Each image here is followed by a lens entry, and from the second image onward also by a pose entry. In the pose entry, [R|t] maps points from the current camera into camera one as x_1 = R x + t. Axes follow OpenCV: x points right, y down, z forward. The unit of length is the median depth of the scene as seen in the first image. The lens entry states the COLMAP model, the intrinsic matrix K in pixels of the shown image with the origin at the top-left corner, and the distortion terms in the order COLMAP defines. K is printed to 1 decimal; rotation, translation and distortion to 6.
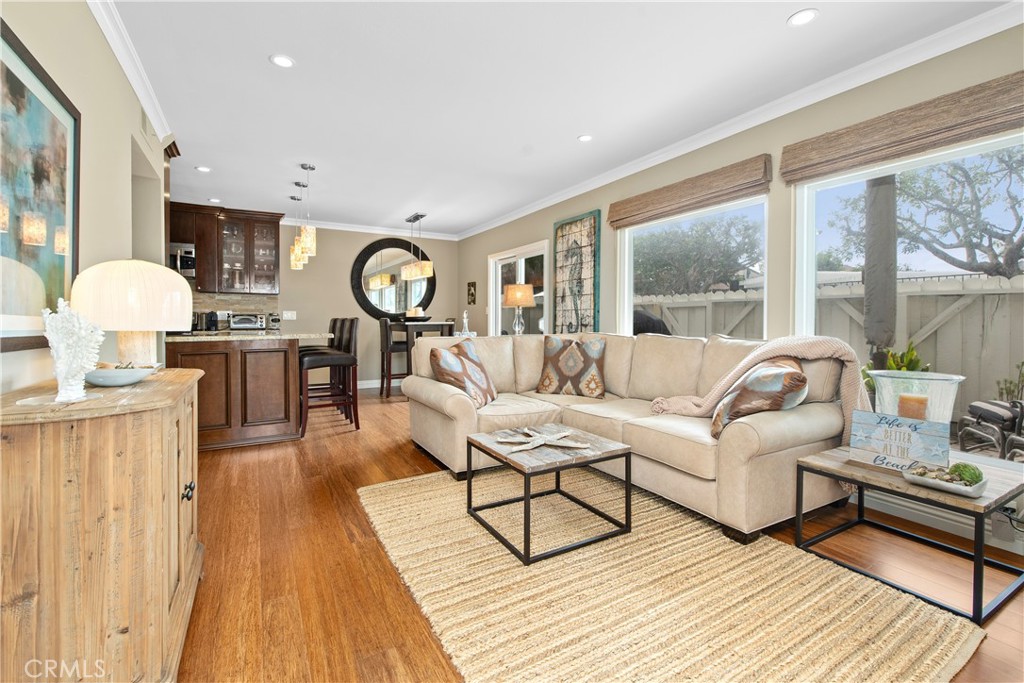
lens RADIAL K [[445.6, 0, 514.0], [0, 445.6, 325.1], [0, 0, 1]] dist [0.001233, 0.000092]
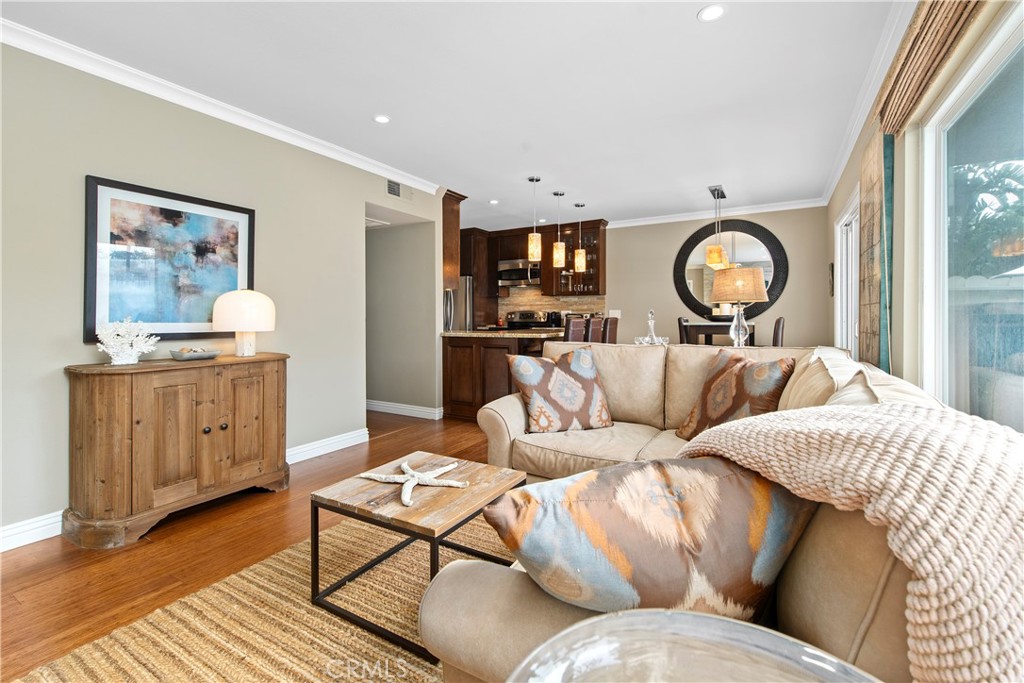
lens RADIAL K [[454.1, 0, 510.8], [0, 454.1, 316.7], [0, 0, 1]] dist [-0.000768, -0.000096]
pose [[0.492615, 0.001717, -0.870245, 0.465774], [-0.007756, 0.999967, -0.002418, -0.017811], [0.870213, 0.007941, 0.492612, 0.407301]]
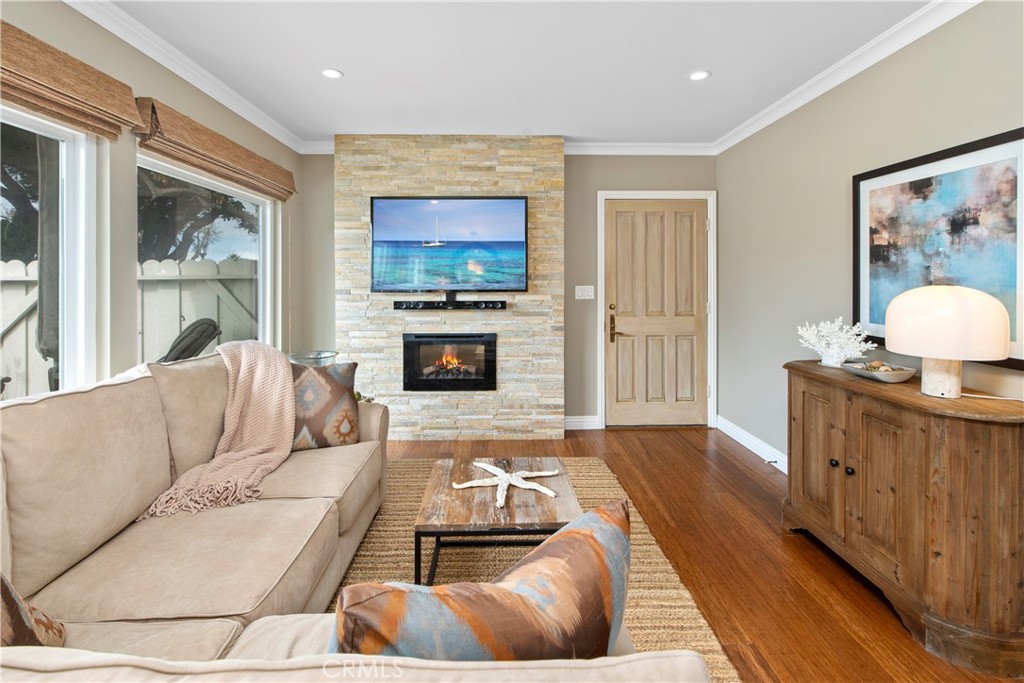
lens RADIAL K [[459.6, 0, 504.2], [0, 459.6, 281.5], [0, 0, 1]] dist [0.000876, -0.000488]
pose [[-0.874765, 0.001777, 0.484544, -0.191894], [0.007166, 0.999931, 0.009269, -0.067552], [-0.484495, 0.011581, -0.874718, 0.956199]]
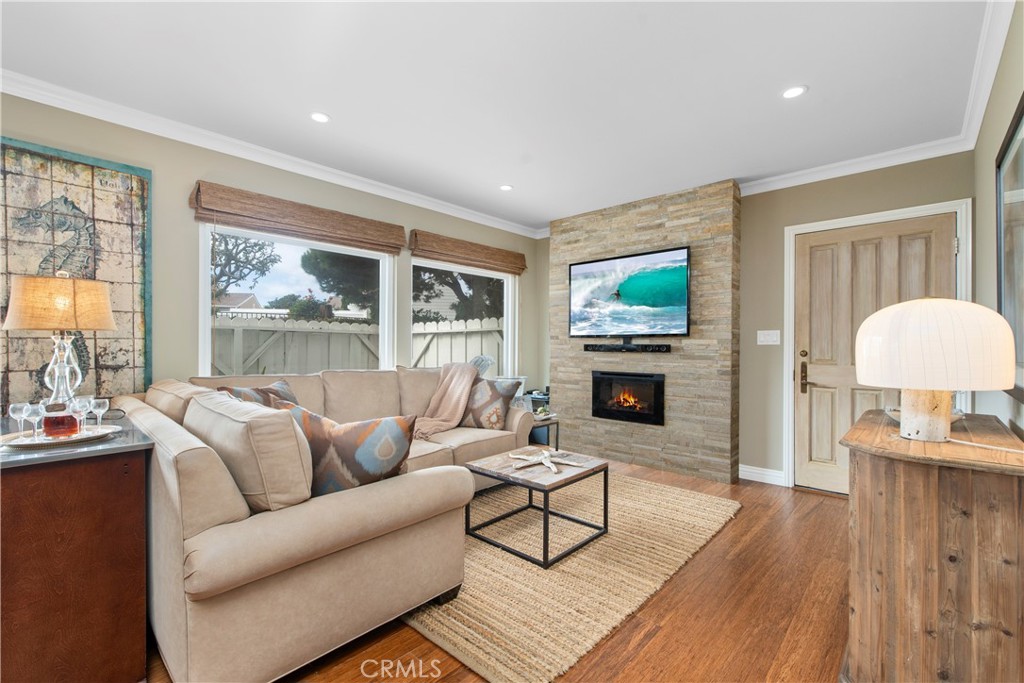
lens RADIAL K [[440.4, 0, 506.6], [0, 440.4, 341.8], [0, 0, 1]] dist [0.001456, 0.000372]
pose [[-0.290812, 0.003857, 0.956772, -0.554230], [0.008278, 0.999965, -0.001515, -0.028940], [-0.956744, 0.007480, -0.290834, 0.777910]]
